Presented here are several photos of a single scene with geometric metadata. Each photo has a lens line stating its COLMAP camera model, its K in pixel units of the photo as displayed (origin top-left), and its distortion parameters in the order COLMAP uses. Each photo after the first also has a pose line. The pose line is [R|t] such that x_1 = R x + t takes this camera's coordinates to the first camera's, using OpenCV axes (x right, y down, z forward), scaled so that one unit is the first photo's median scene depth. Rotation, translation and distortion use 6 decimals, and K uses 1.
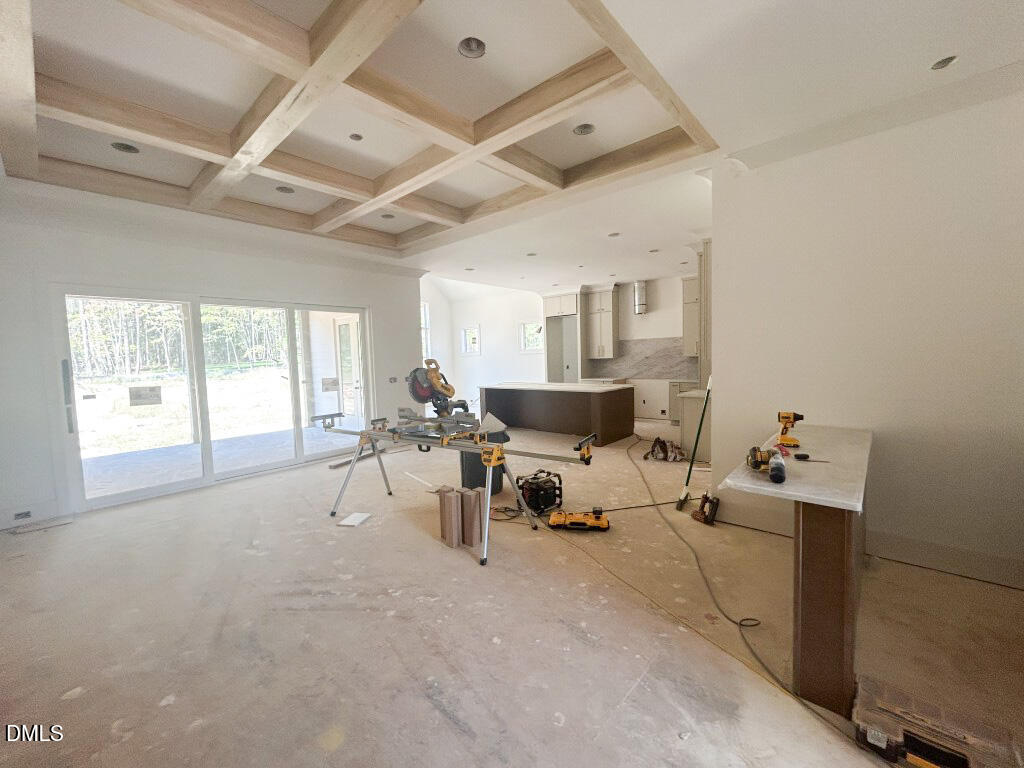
lens RADIAL K [[412.9, 0, 508.9], [0, 412.9, 381.5], [0, 0, 1]] dist [-0.001260, -0.000085]
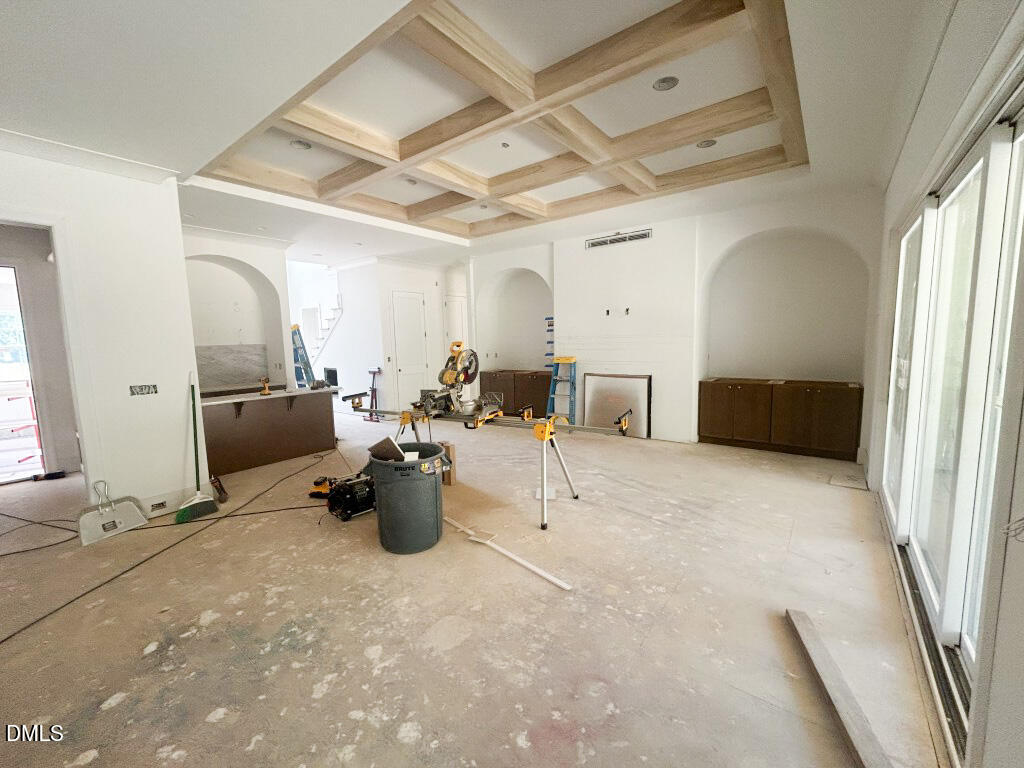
lens RADIAL K [[412.9, 0, 512.5], [0, 412.9, 384.1], [0, 0, 1]] dist [-0.001260, -0.000085]
pose [[-0.995509, 0.059030, -0.074011, -0.099562], [0.045120, 0.983134, 0.177234, -0.052959], [0.083225, 0.173099, -0.981382, 0.848887]]
